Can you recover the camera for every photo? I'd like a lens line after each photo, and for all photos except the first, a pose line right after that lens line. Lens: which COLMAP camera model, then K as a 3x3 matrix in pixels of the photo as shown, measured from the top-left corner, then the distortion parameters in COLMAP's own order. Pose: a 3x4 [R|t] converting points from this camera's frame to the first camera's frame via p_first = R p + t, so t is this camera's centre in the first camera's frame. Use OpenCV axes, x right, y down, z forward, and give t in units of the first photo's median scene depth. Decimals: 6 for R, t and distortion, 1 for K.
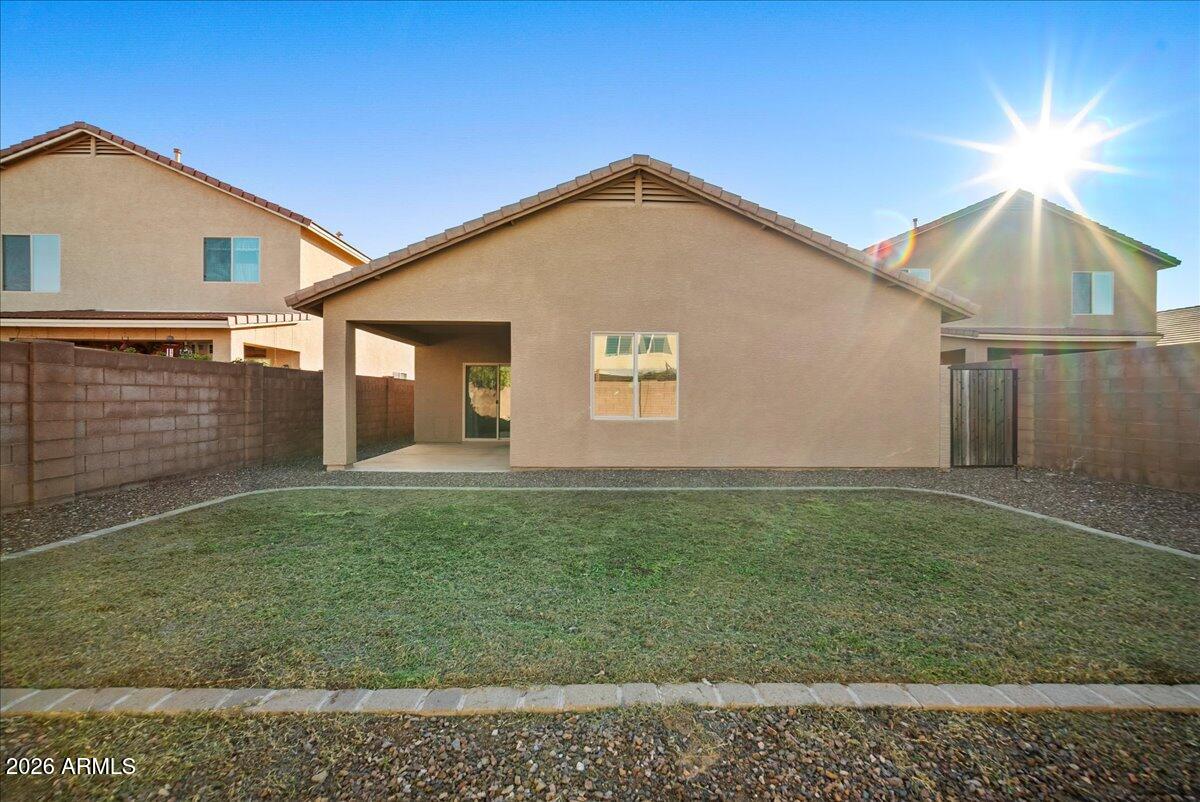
lens RADIAL K [[480.5, 0, 598.8], [0, 480.5, 401.0], [0, 0, 1]] dist [-0.003975, 0.000175]
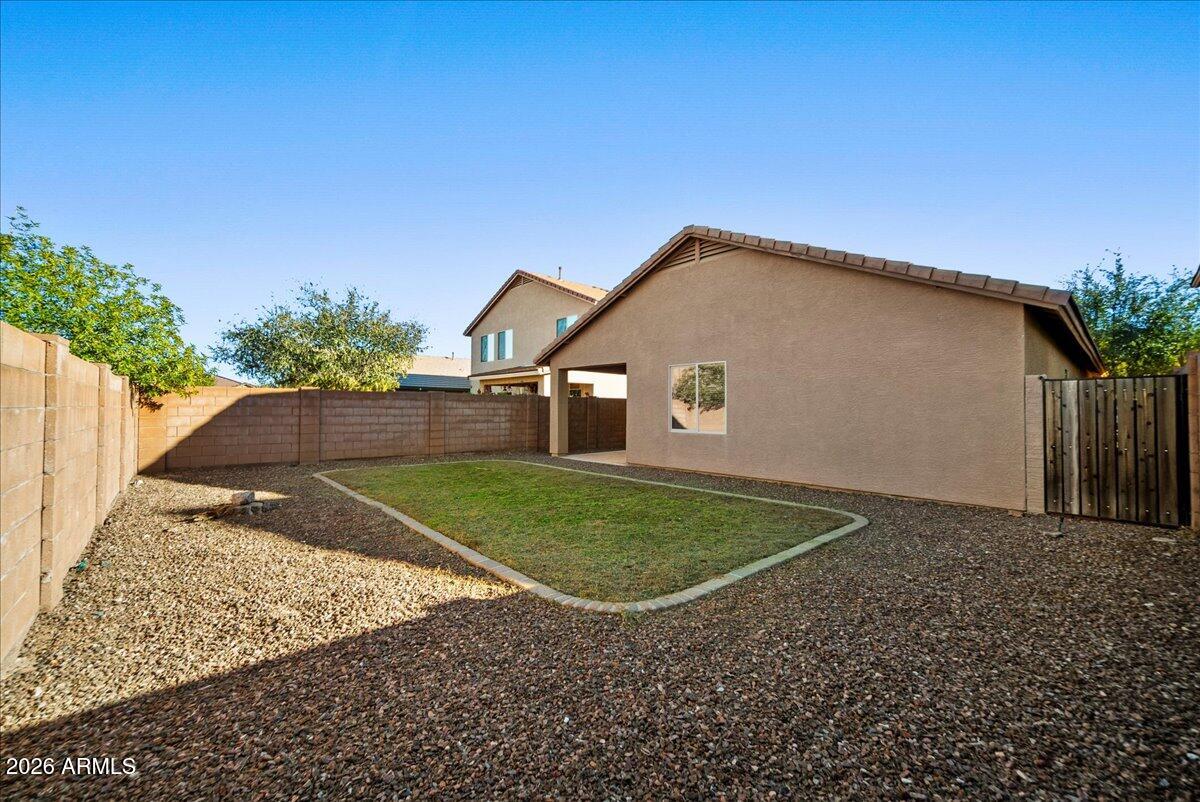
lens RADIAL K [[480.5, 0, 598.1], [0, 480.5, 400.7], [0, 0, 1]] dist [-0.003975, 0.000175]
pose [[0.653351, -0.015319, -0.756901, 0.868271], [-0.009027, 0.999567, -0.028023, -0.008263], [0.757002, 0.025142, 0.652929, -0.008185]]
